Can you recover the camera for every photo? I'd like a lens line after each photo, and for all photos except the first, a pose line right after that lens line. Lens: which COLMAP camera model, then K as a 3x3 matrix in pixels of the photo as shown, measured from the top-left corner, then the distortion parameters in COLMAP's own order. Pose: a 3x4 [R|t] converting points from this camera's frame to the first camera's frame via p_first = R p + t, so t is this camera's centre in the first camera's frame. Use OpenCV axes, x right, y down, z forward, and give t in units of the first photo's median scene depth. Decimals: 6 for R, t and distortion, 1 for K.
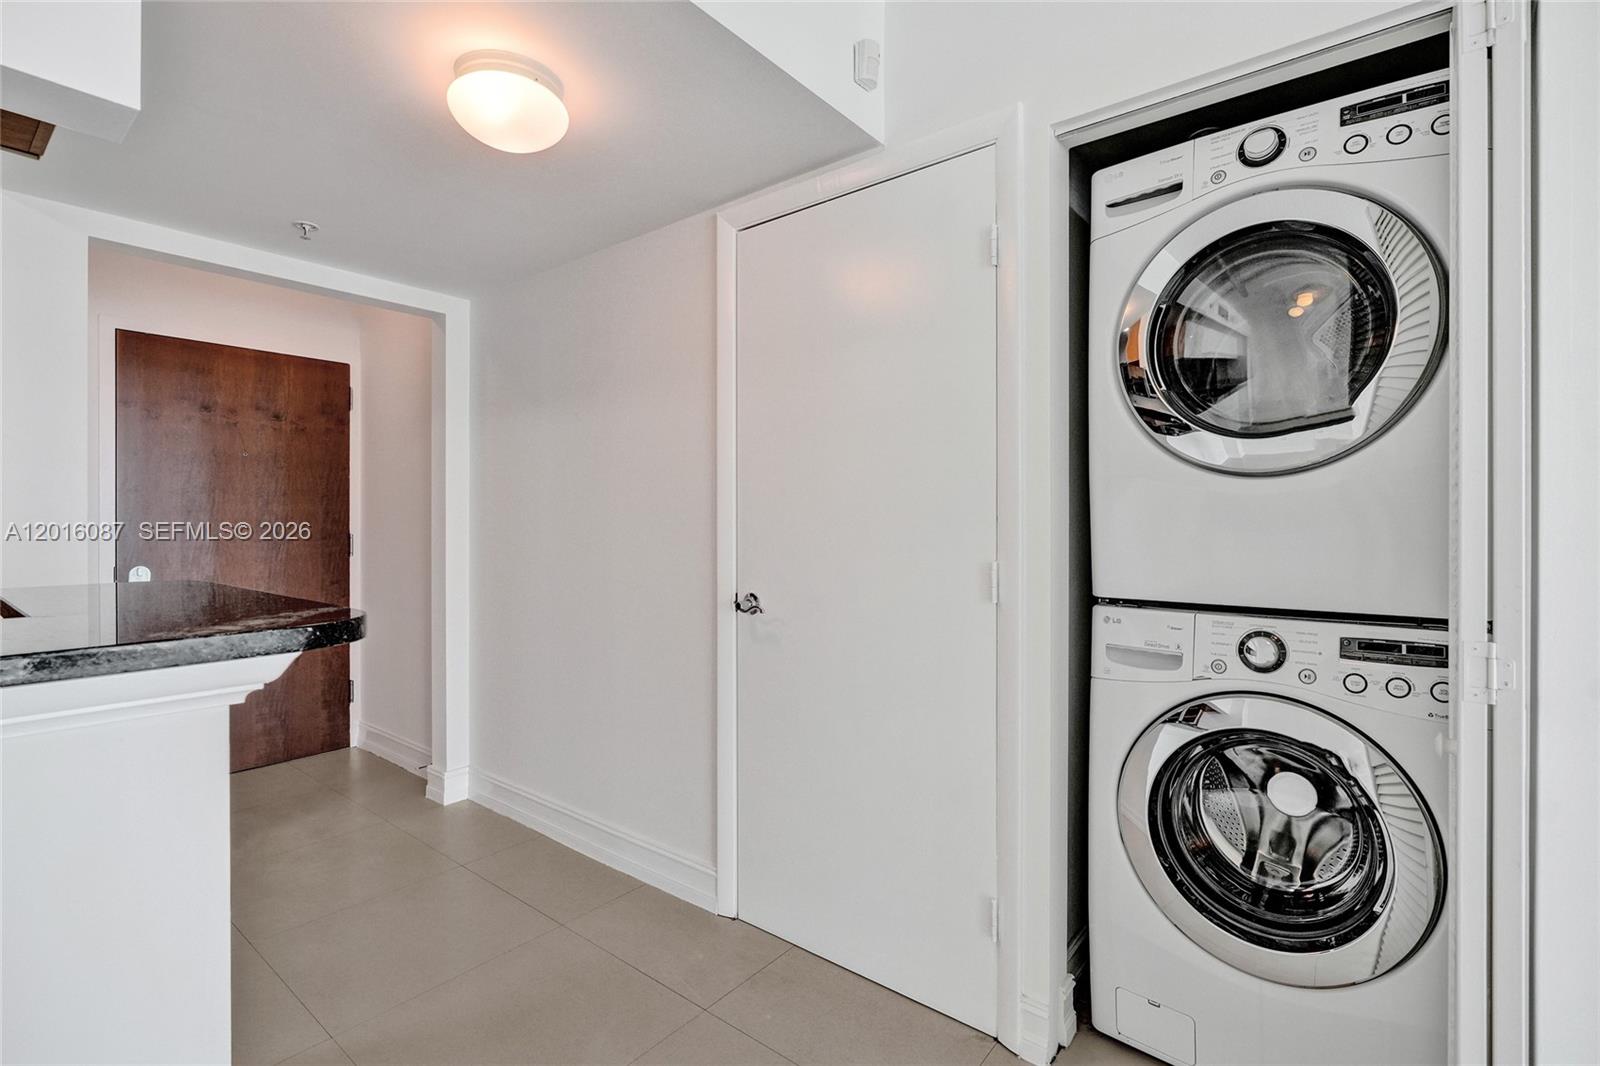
lens RADIAL K [[731.4, 0, 806.5], [0, 731.4, 523.8], [0, 0, 1]] dist [-0.004202, 0.000109]
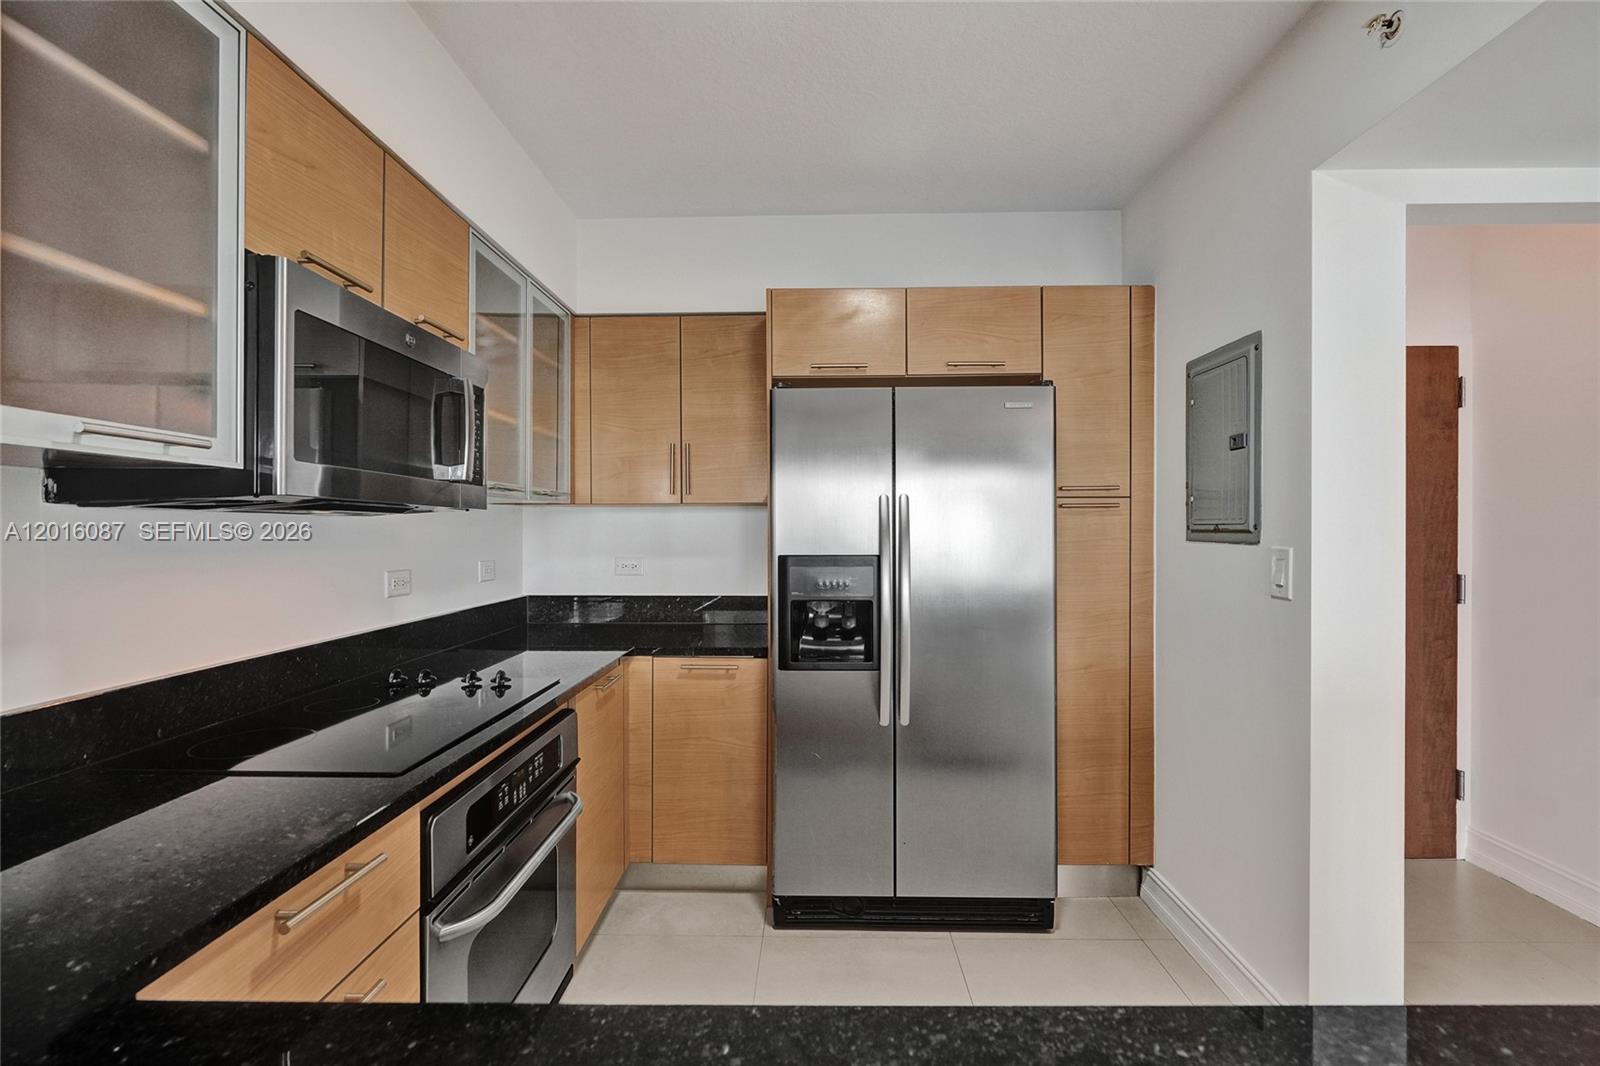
lens RADIAL K [[722.8, 0, 800.0], [0, 722.8, 533.0], [0, 0, 1]] dist [-0.000551, 0.000041]
pose [[0.600637, -0.002506, -0.799518, -0.442044], [0.004761, 0.999989, 0.000443, -0.031473], [0.799508, -0.004073, 0.600642, 0.020120]]
